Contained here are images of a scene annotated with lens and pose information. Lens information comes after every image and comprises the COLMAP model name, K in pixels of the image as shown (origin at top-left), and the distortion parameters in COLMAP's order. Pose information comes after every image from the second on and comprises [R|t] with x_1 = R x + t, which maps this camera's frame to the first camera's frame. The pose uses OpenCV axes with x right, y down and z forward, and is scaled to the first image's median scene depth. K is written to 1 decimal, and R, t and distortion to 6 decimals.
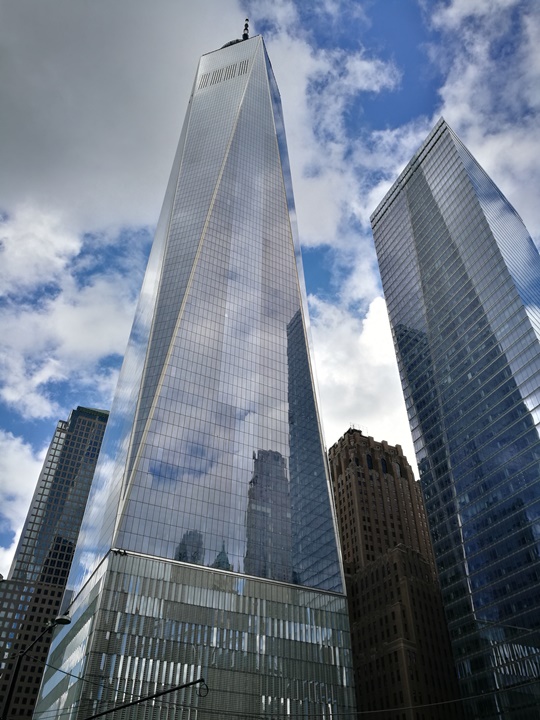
lens RADIAL K [[568.8, 0, 270.0], [0, 568.8, 360.0], [0, 0, 1]] dist [-0.002040, -0.000648]
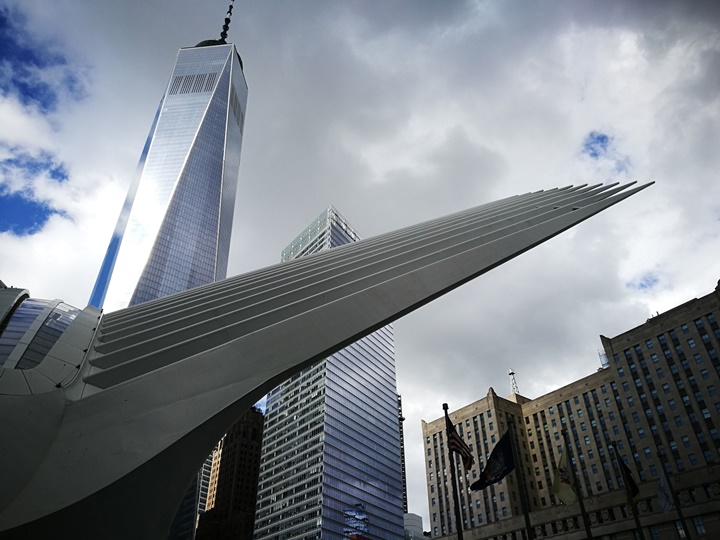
lens RADIAL K [[568.8, 0, 360.0], [0, 568.8, 270.0], [0, 0, 1]] dist [-0.002040, -0.000648]
pose [[0.978042, 0.116440, 0.172844, 0.156833], [-0.131312, 0.988329, 0.077224, -0.403984], [-0.161835, -0.098224, 0.981917, -0.422410]]
